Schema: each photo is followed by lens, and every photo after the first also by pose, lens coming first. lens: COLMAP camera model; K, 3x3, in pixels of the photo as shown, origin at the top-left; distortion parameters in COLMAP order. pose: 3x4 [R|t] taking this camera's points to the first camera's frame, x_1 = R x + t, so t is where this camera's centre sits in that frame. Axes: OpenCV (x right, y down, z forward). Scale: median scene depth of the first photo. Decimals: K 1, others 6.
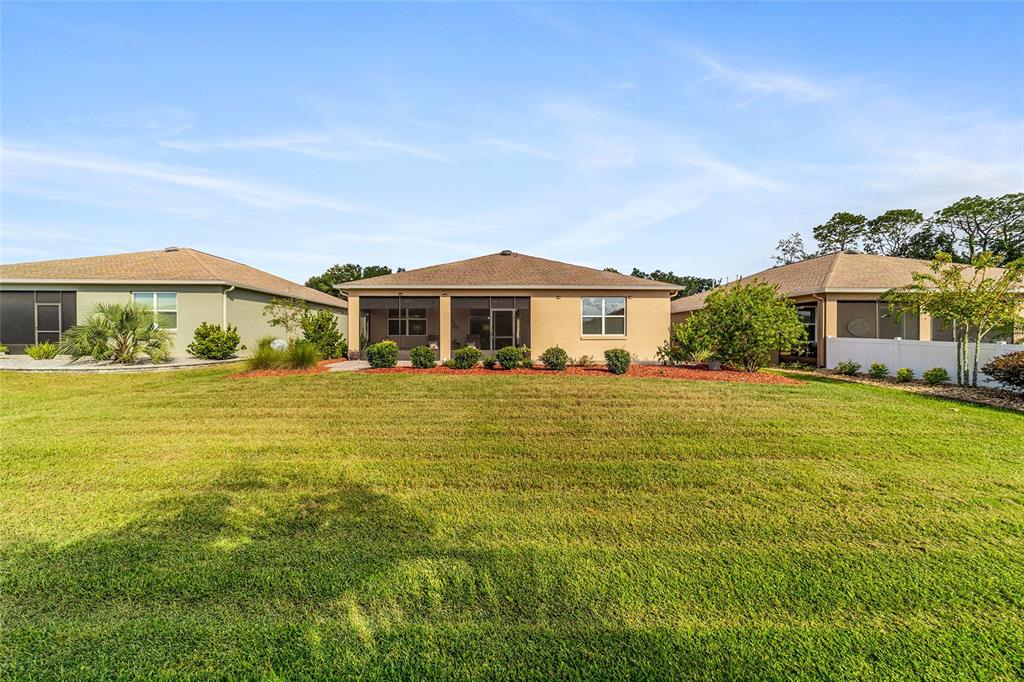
lens RADIAL K [[395.4, 0, 508.8], [0, 395.4, 338.2], [0, 0, 1]] dist [-0.019215, 0.009743]
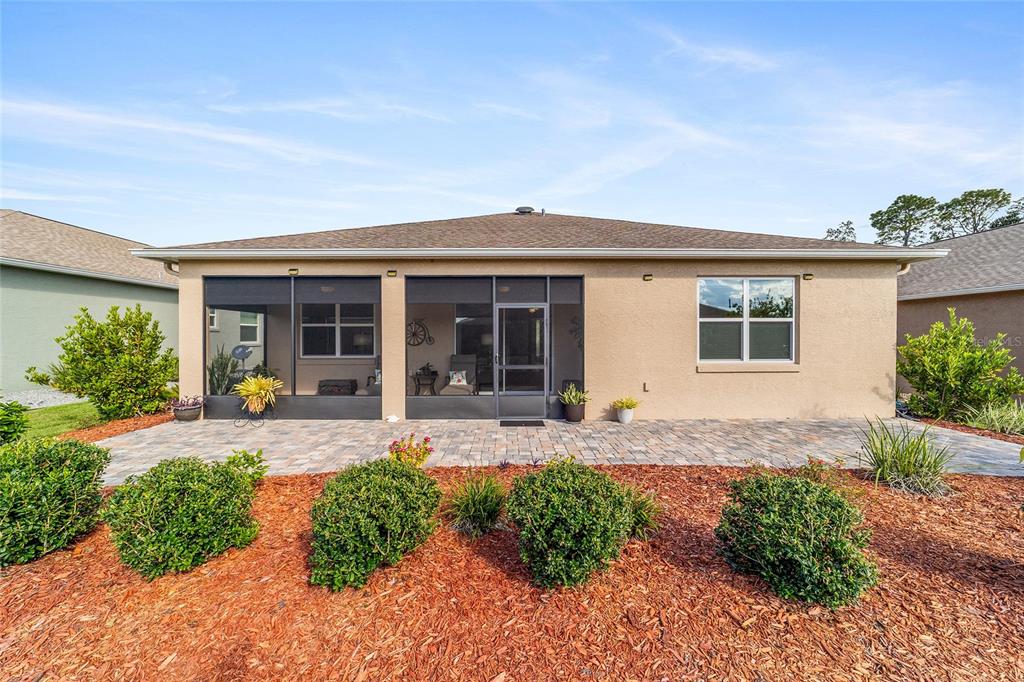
lens RADIAL K [[395.4, 0, 508.8], [0, 395.4, 338.2], [0, 0, 1]] dist [-0.019215, 0.009743]
pose [[0.999820, -0.002342, -0.018848, -0.019090], [0.002292, 0.999994, -0.002658, -0.030003], [0.018854, 0.002614, 0.999819, 0.486269]]
